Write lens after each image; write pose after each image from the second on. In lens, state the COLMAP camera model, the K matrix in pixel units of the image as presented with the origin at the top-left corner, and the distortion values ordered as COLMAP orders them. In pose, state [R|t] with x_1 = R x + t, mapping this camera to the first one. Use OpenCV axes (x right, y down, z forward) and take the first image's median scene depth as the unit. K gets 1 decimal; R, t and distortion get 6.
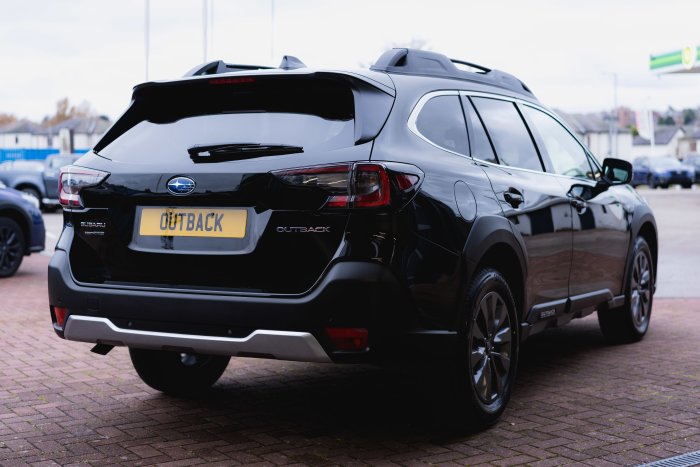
lens RADIAL K [[1088.1, 0, 350.0], [0, 1088.1, 233.5], [0, 0, 1]] dist [0.056450, 0.018947]
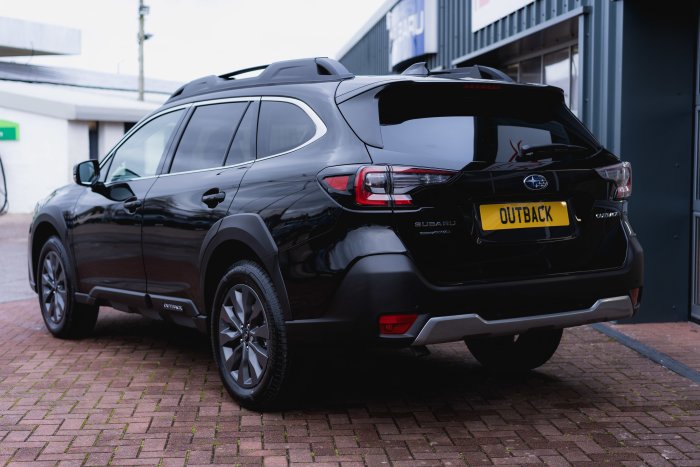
lens RADIAL K [[1088.1, 0, 350.0], [0, 1088.1, 233.5], [0, 0, 1]] dist [0.056450, 0.018947]
pose [[0.450438, -0.054527, 0.891141, -1.221608], [0.060256, 0.997714, 0.030590, -0.036471], [-0.890772, 0.039917, 0.452694, 0.661983]]
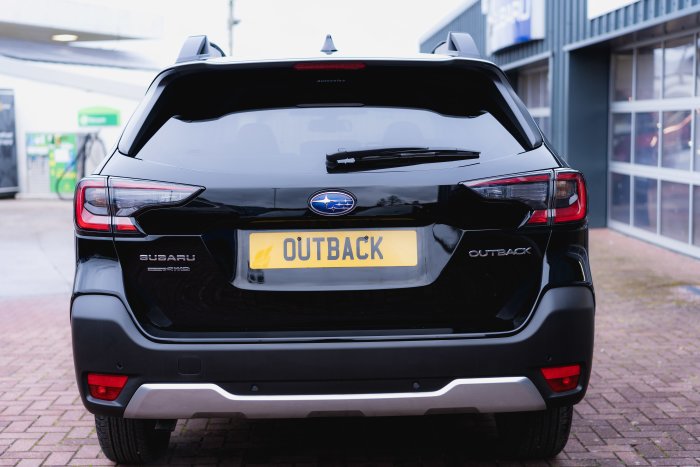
lens RADIAL K [[1088.1, 0, 350.0], [0, 1088.1, 233.5], [0, 0, 1]] dist [0.056450, 0.018947]
pose [[0.866826, -0.044361, 0.496633, -0.522776], [0.037247, 0.999012, 0.024224, -0.039977], [-0.497217, -0.002499, 0.867622, 0.322690]]
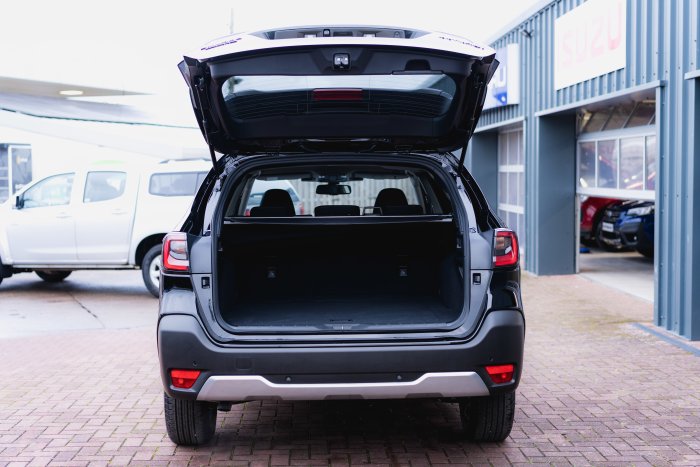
lens RADIAL K [[1088.1, 0, 350.0], [0, 1088.1, 233.5], [0, 0, 1]] dist [0.056450, 0.018947]
pose [[0.862227, -0.019796, 0.506135, -0.711059], [0.033887, 0.999252, -0.018645, -0.040936], [-0.505388, 0.033228, 0.862252, 0.024341]]
